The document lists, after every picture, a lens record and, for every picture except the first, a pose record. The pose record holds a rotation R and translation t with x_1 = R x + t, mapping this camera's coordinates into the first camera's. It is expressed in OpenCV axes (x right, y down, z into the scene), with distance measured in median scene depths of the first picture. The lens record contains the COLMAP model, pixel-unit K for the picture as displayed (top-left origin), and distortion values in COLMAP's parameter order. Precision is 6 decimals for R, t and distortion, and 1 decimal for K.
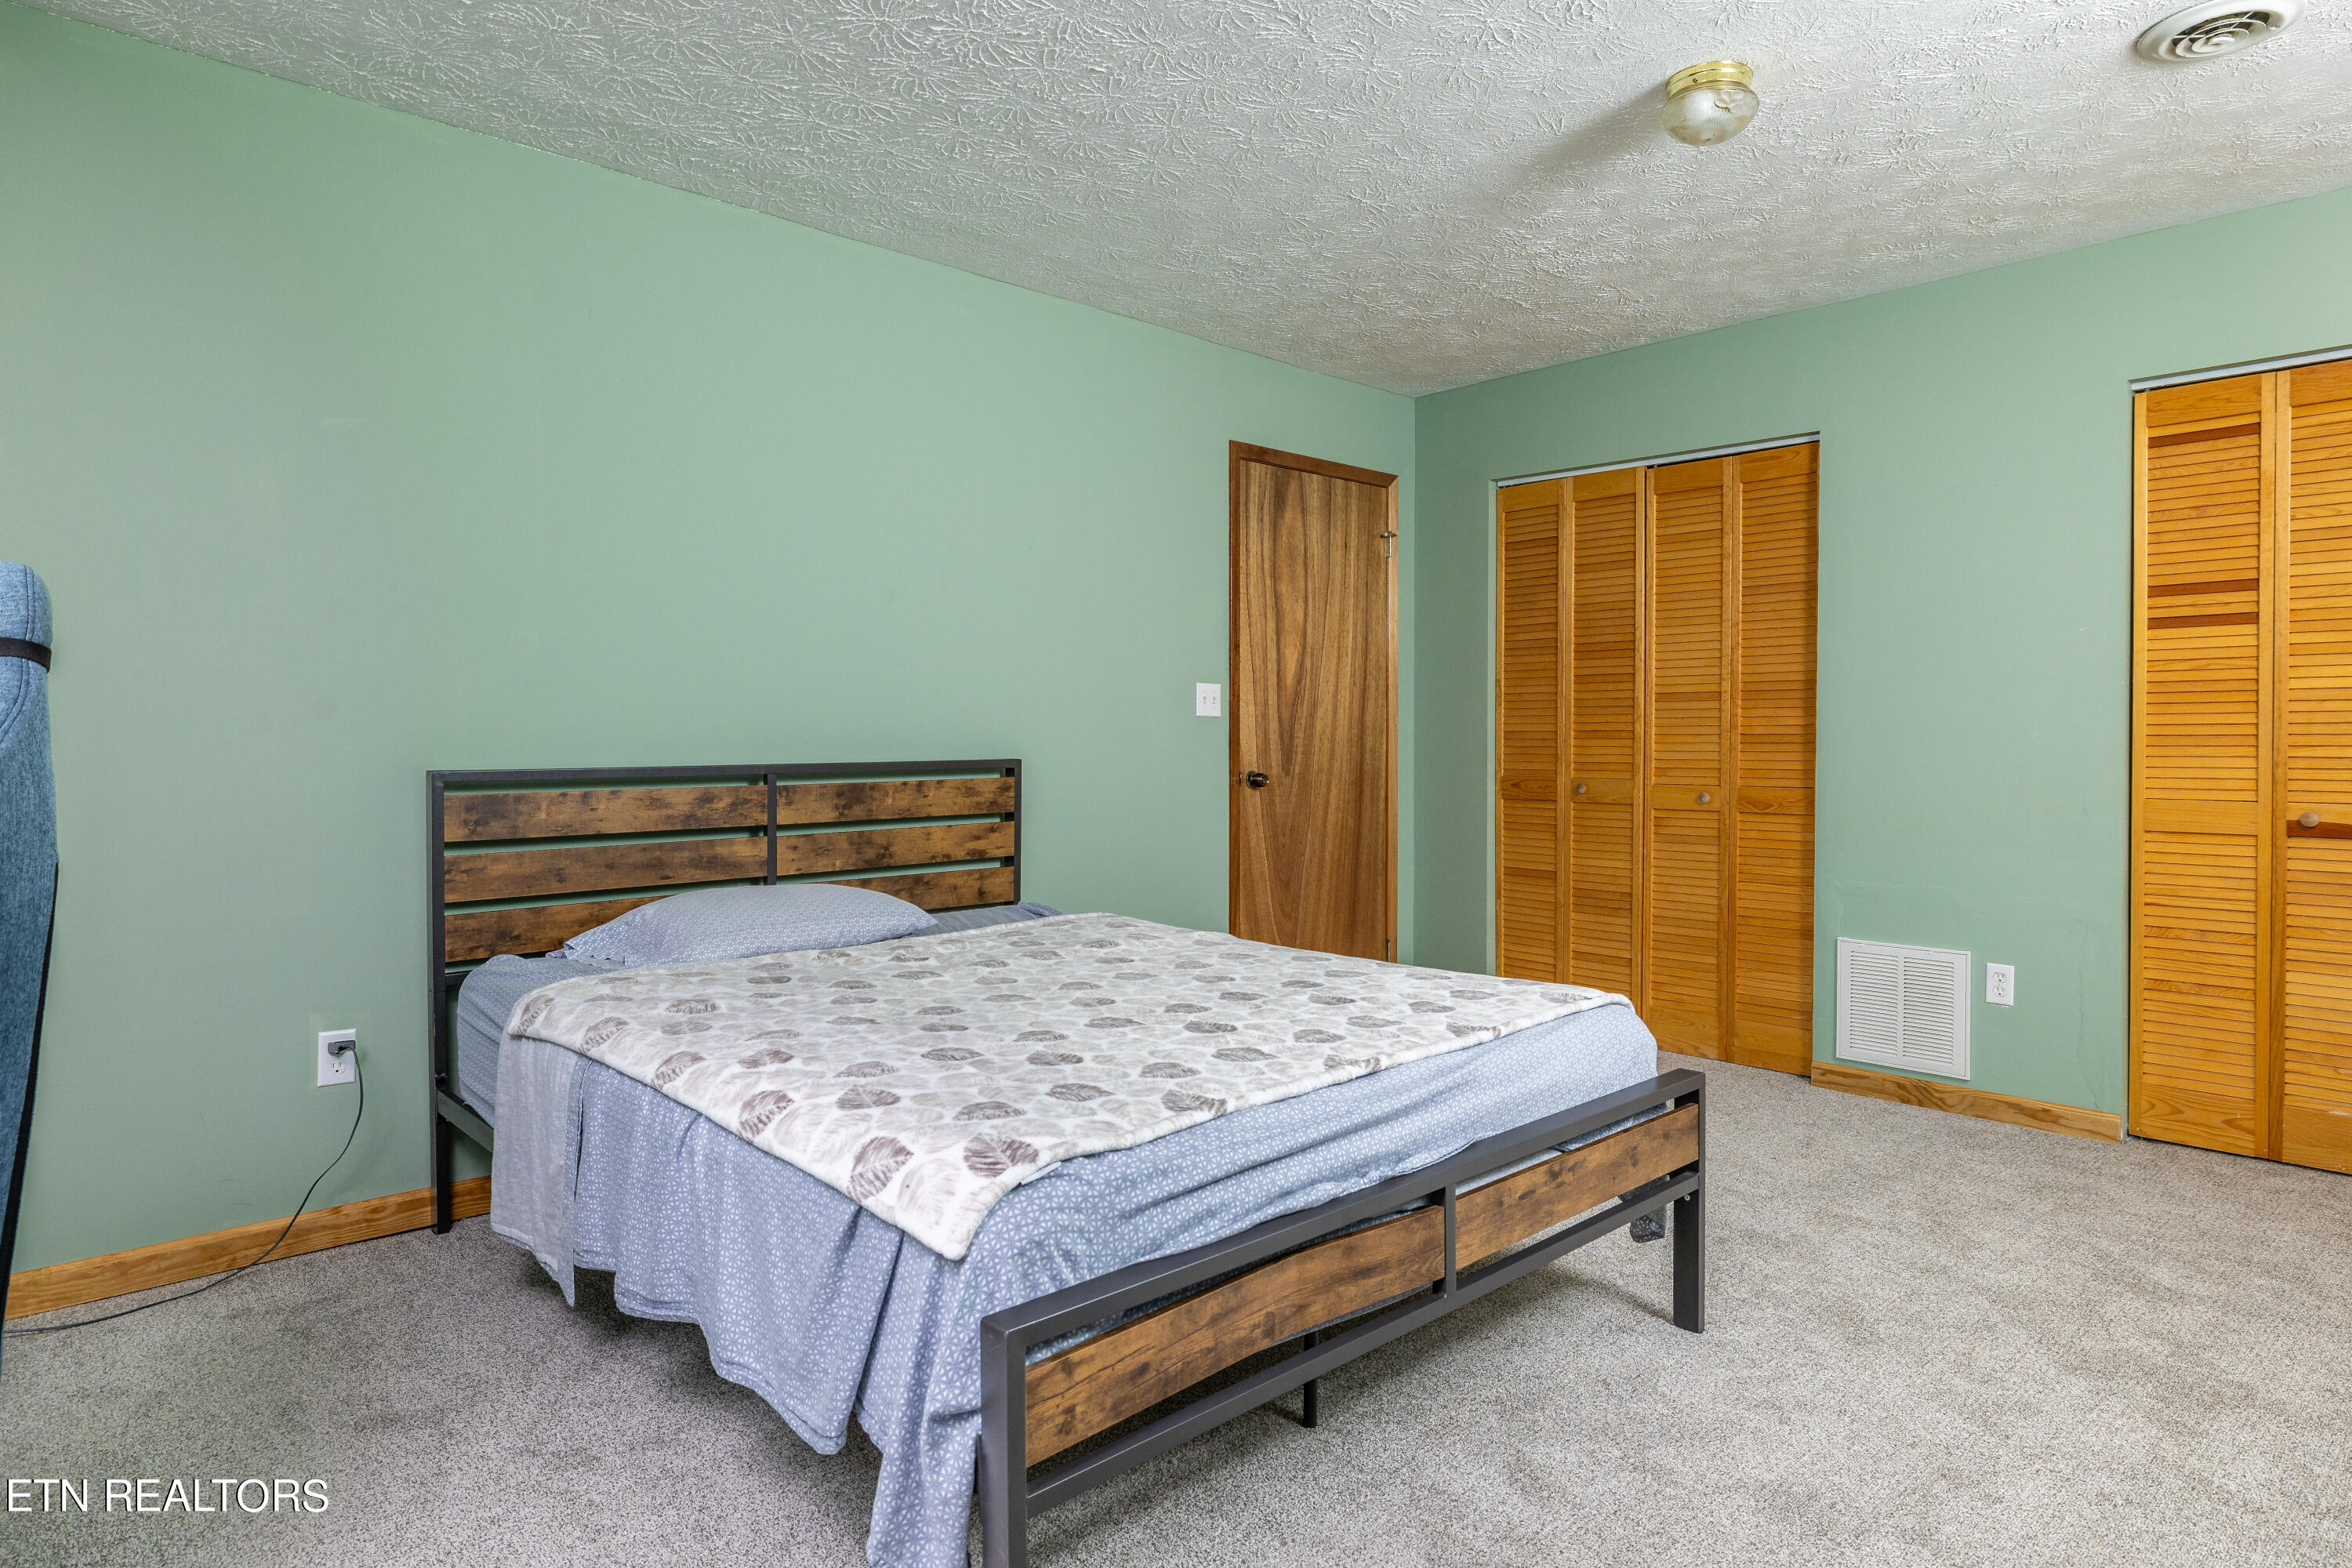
lens RADIAL K [[1338.7, 0, 1167.6], [0, 1338.7, 787.0], [0, 0, 1]] dist [0.011621, 0.002821]
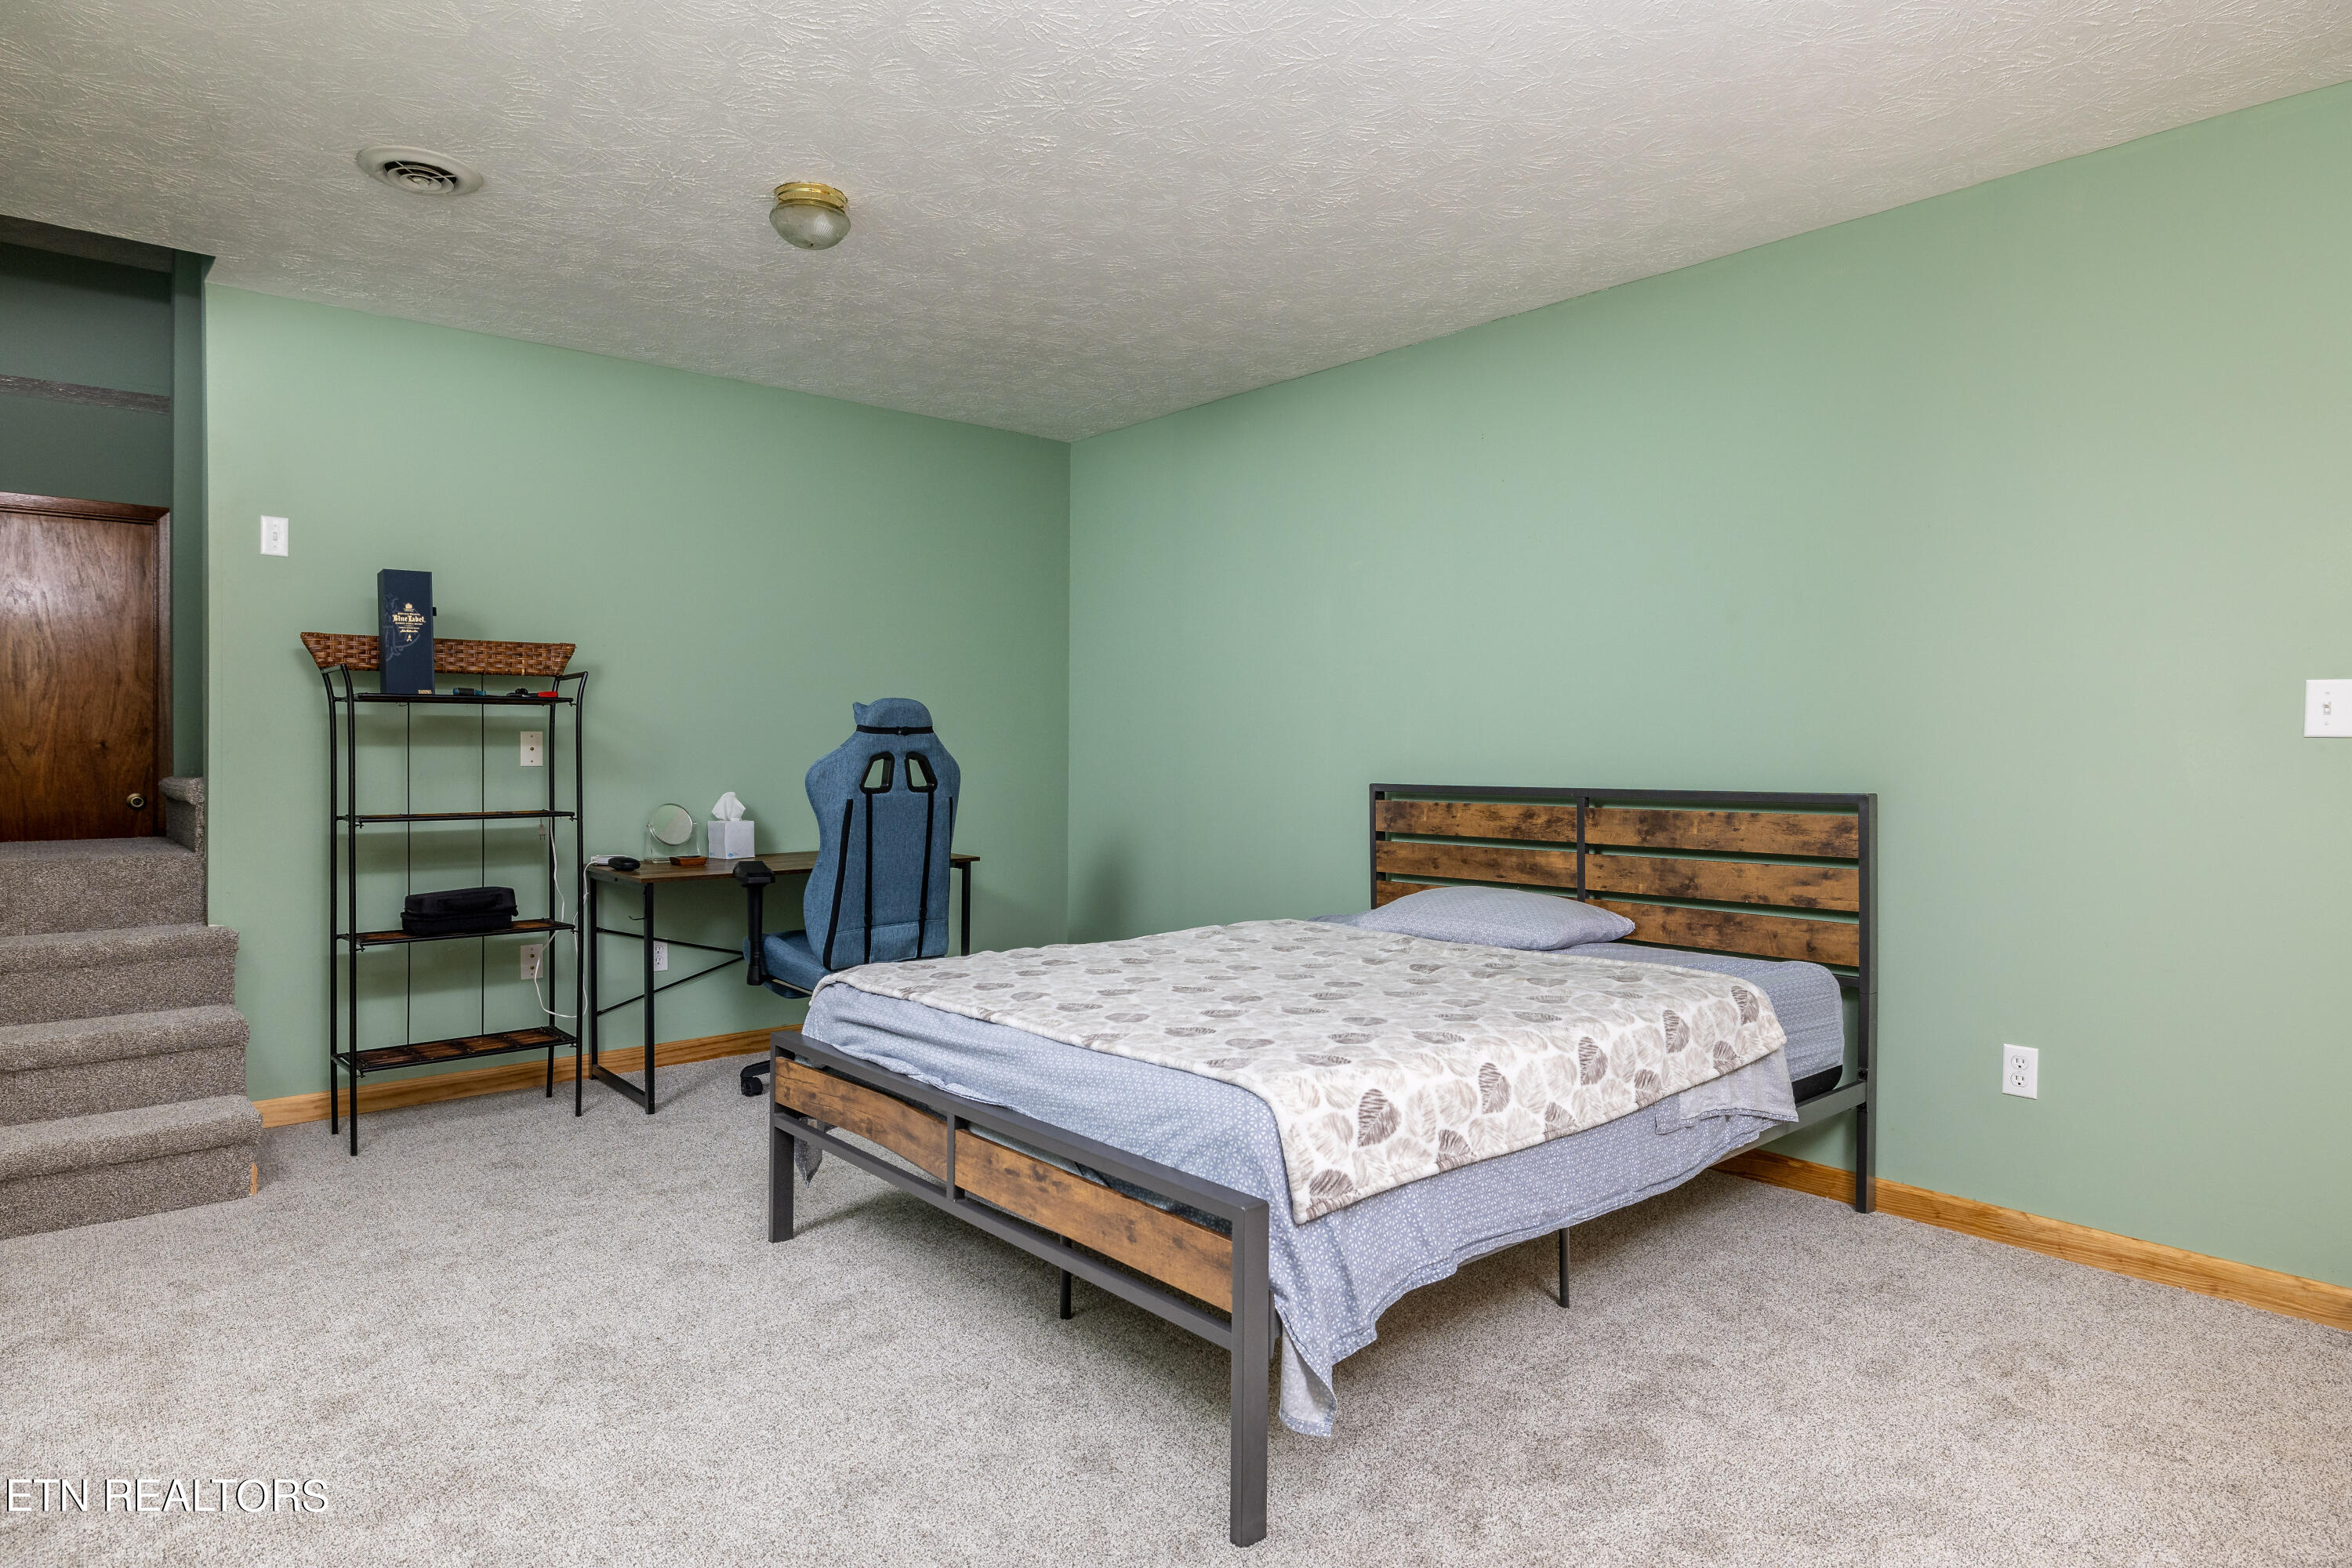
lens RADIAL K [[1338.7, 0, 1167.8], [0, 1338.7, 765.2], [0, 0, 1]] dist [0.011621, 0.002821]
pose [[-0.035453, 0.008408, -0.999336, 0.825171], [-0.043852, 0.998988, 0.009961, -0.032036], [0.998409, 0.044176, -0.035048, 0.689455]]
